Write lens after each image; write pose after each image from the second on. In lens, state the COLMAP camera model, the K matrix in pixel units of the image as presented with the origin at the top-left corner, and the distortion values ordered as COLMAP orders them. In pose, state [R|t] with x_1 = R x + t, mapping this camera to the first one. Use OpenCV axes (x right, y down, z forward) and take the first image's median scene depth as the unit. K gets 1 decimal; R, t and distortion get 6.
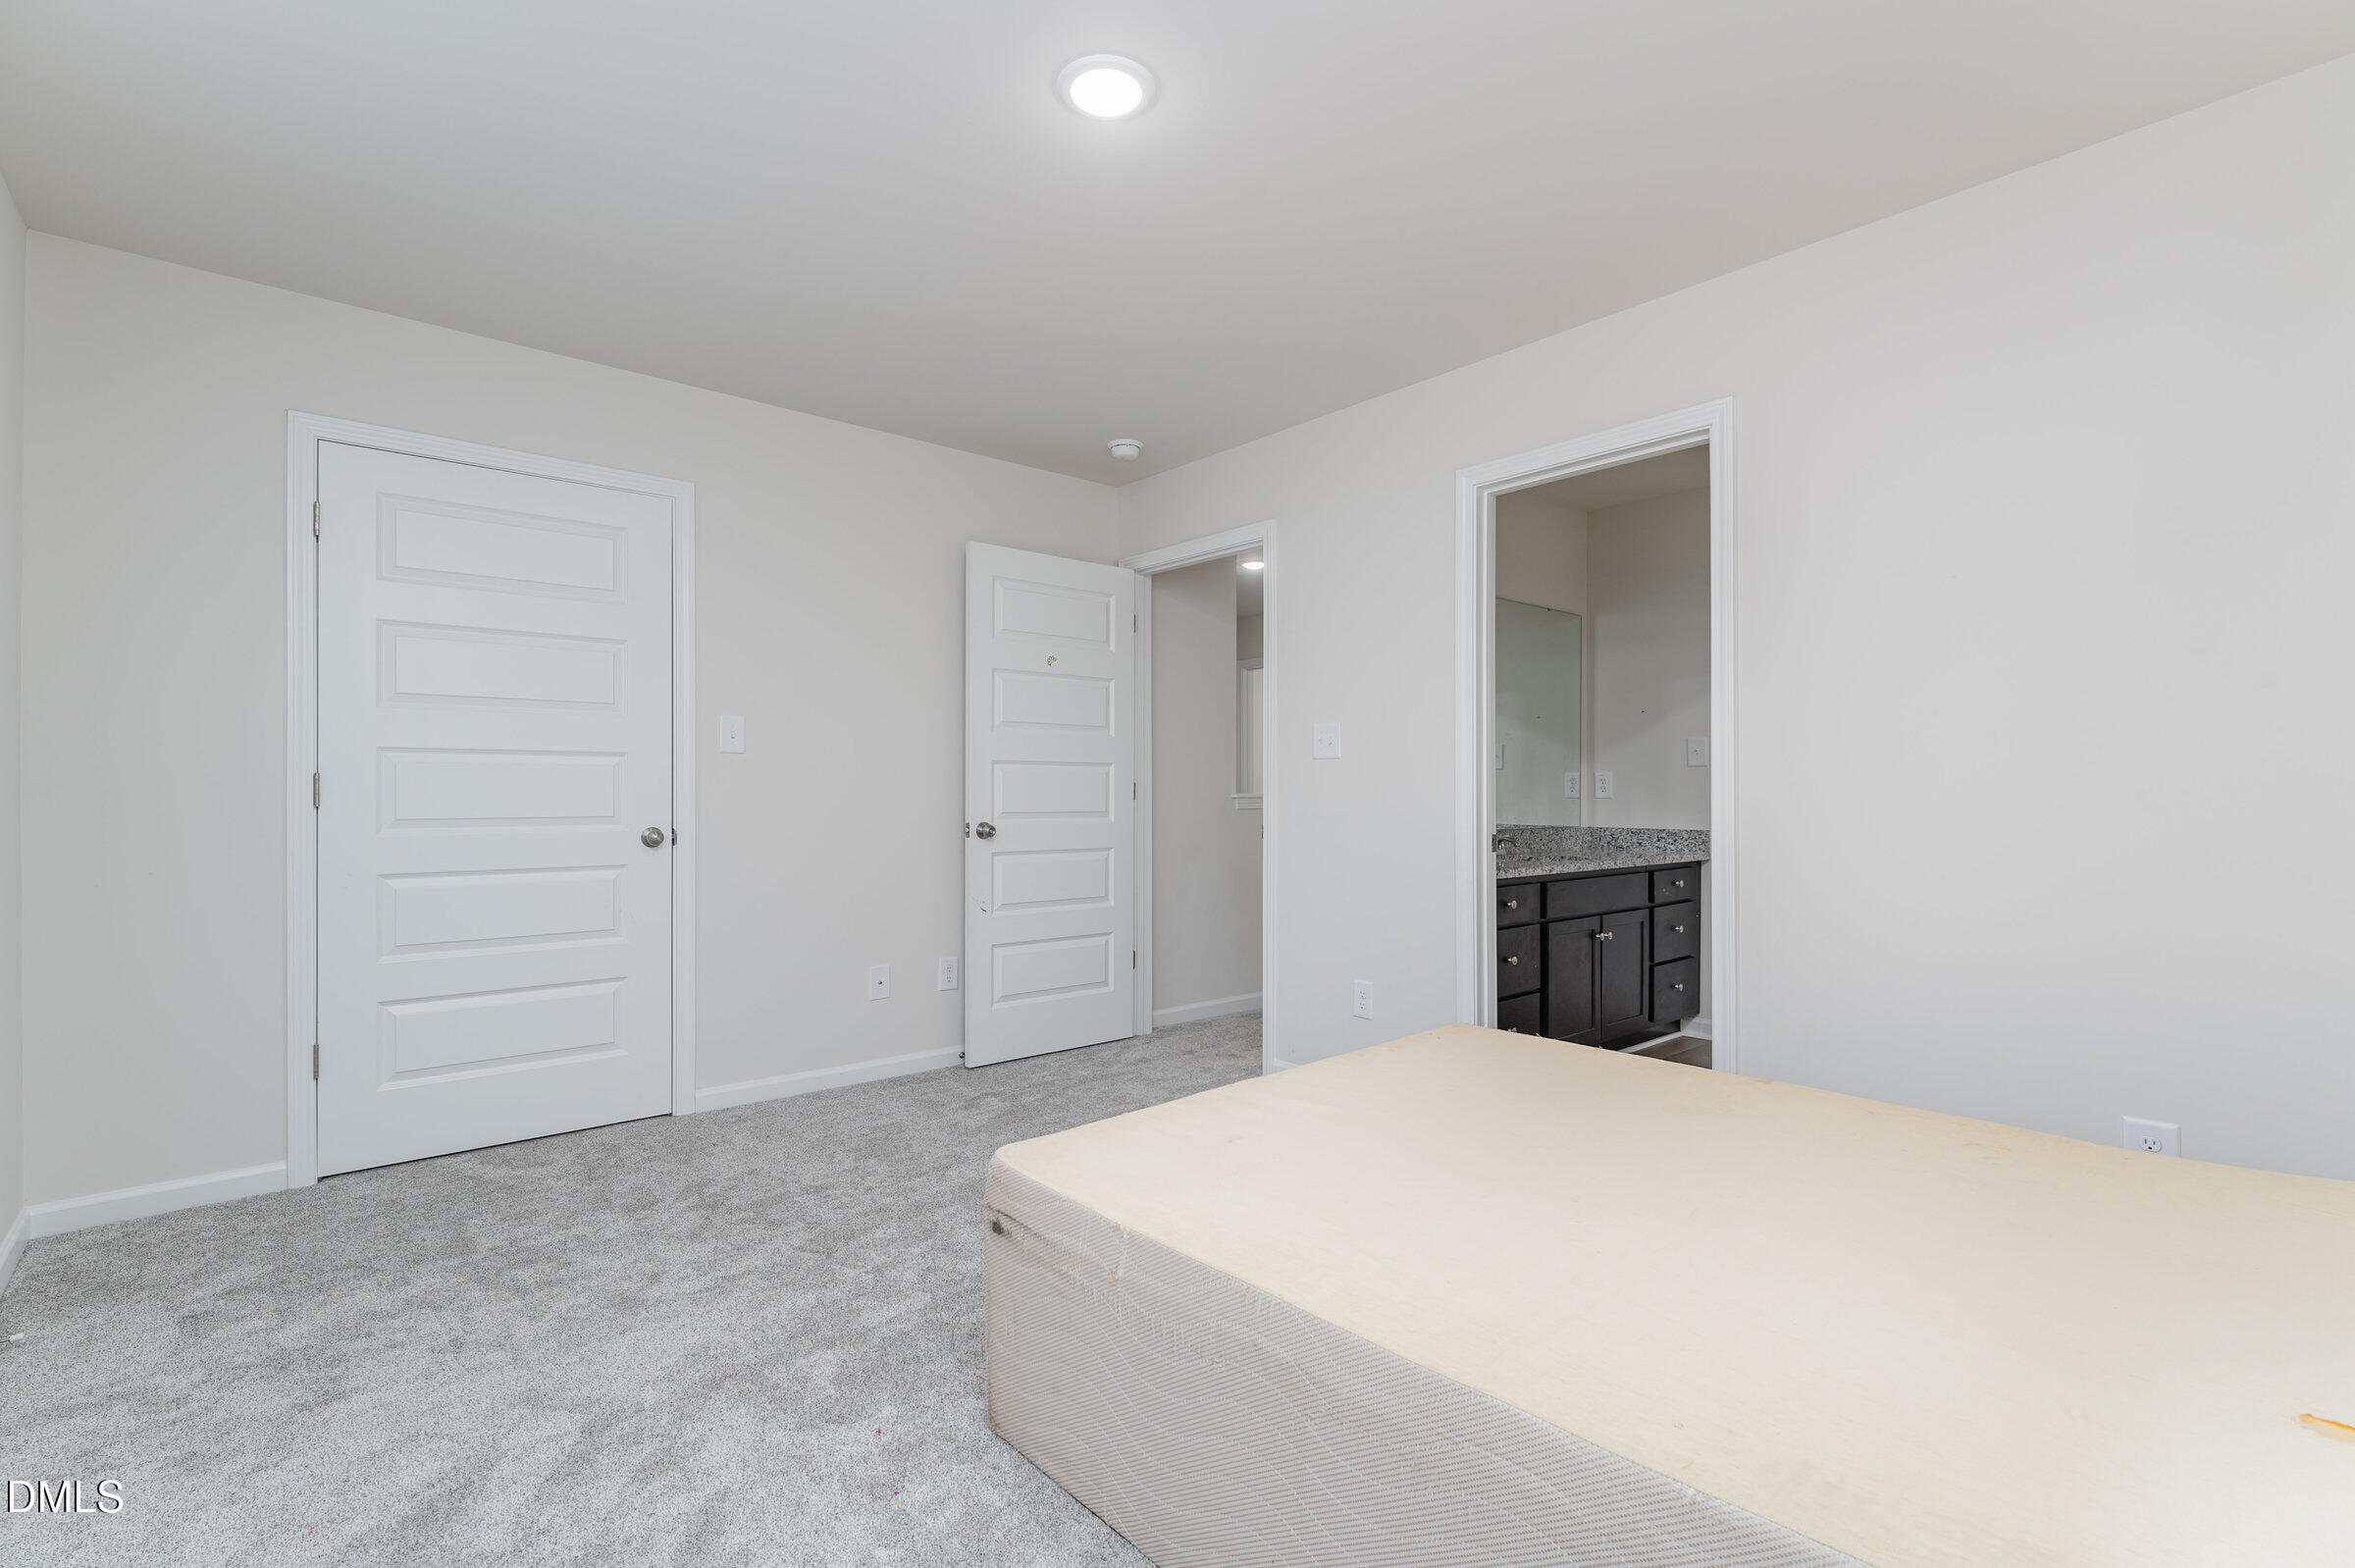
lens RADIAL K [[1077.2, 0, 1180.8], [0, 1077.2, 776.1], [0, 0, 1]] dist [0.001284, 0.000156]
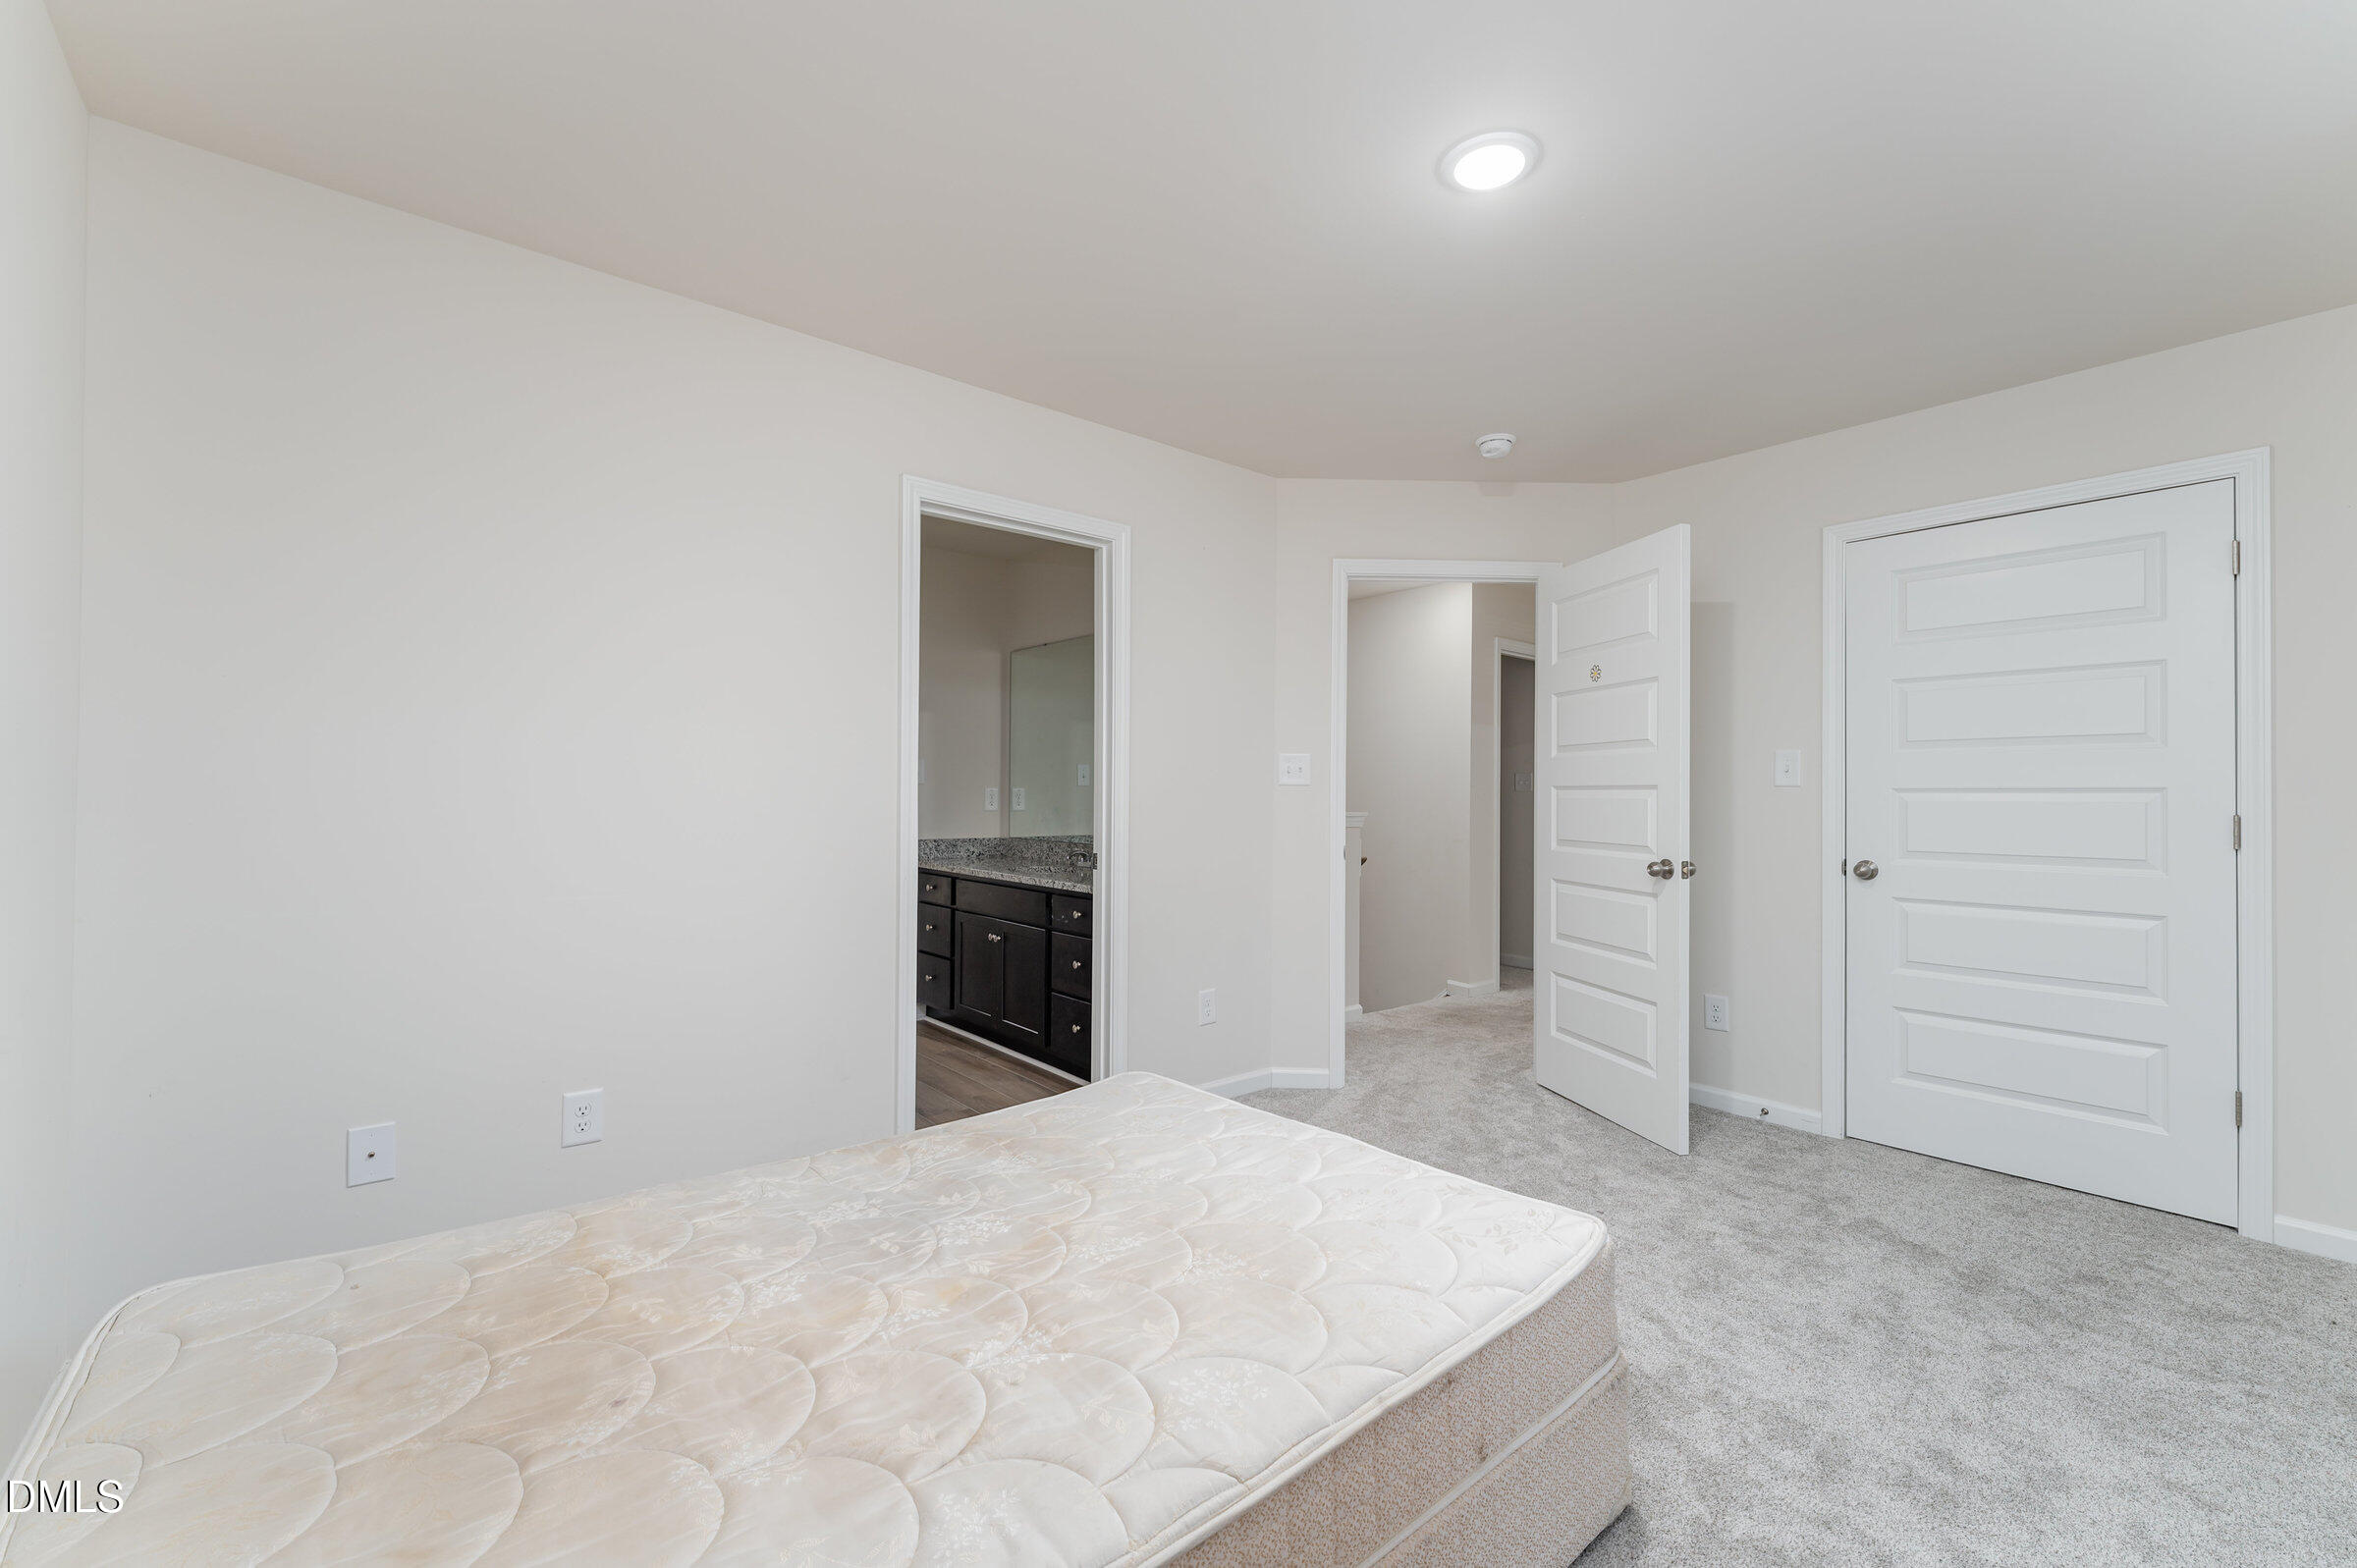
lens RADIAL K [[918.4, 0, 1181.9], [0, 918.4, 815.7], [0, 0, 1]] dist [0.000362, 0.000034]
pose [[-0.034967, -0.002118, -0.999386, 0.540680], [-0.001741, 0.999996, -0.002059, 0.010652], [0.999387, 0.001668, -0.034971, 0.501120]]
